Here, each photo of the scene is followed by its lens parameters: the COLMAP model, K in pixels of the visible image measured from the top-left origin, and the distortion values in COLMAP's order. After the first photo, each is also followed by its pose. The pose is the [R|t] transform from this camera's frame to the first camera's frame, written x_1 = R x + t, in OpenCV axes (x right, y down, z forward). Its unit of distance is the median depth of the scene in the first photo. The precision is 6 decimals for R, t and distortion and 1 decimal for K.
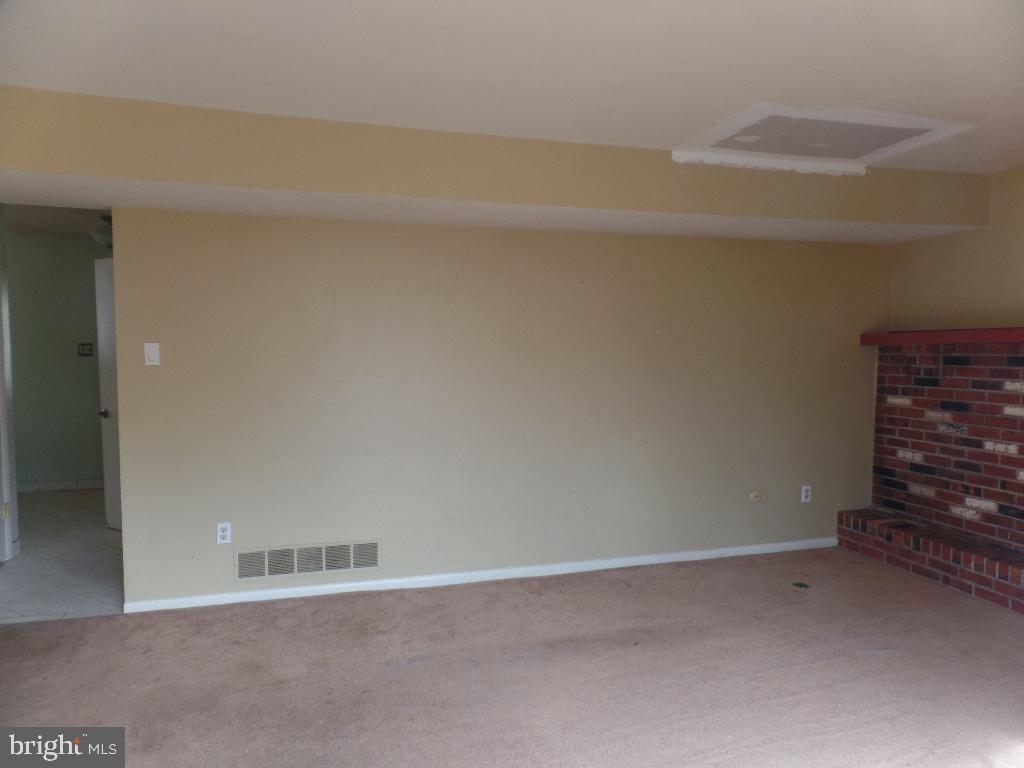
lens RADIAL K [[708.8, 0, 515.0], [0, 708.8, 387.1], [0, 0, 1]] dist [0.002249, 0.011027]
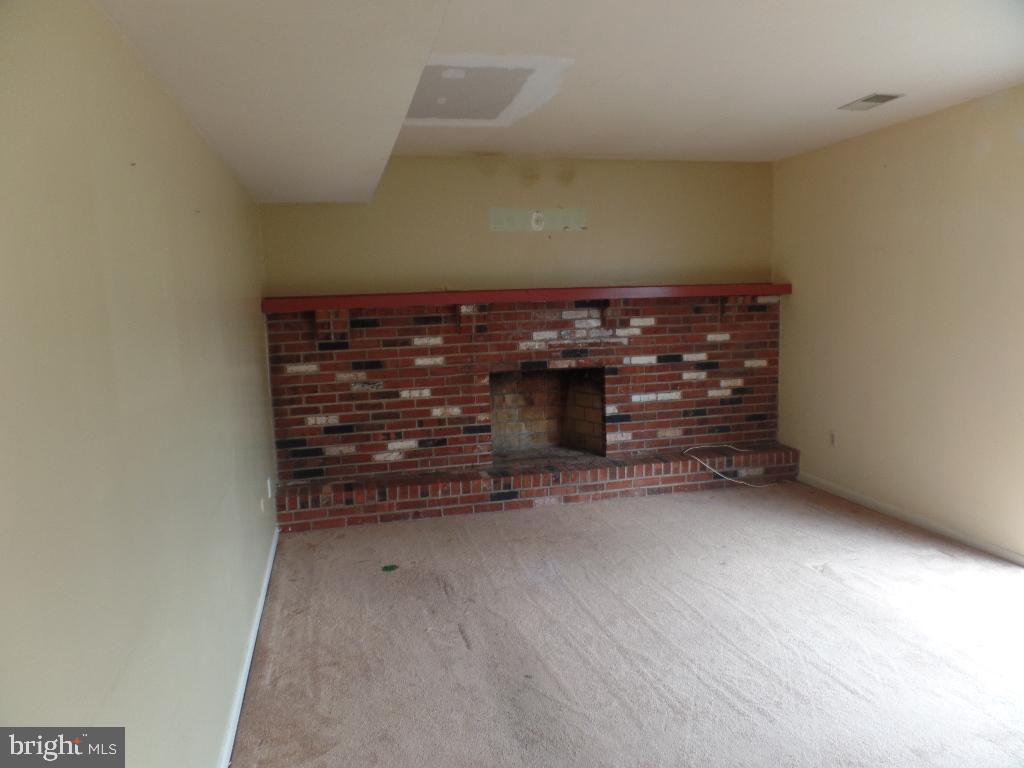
lens RADIAL K [[708.8, 0, 512.9], [0, 708.8, 384.3], [0, 0, 1]] dist [0.002249, 0.011027]
pose [[0.043582, -0.126094, 0.991061, -0.455597], [0.088455, 0.988594, 0.121890, -0.056901], [-0.995126, 0.082352, 0.054239, 0.714901]]
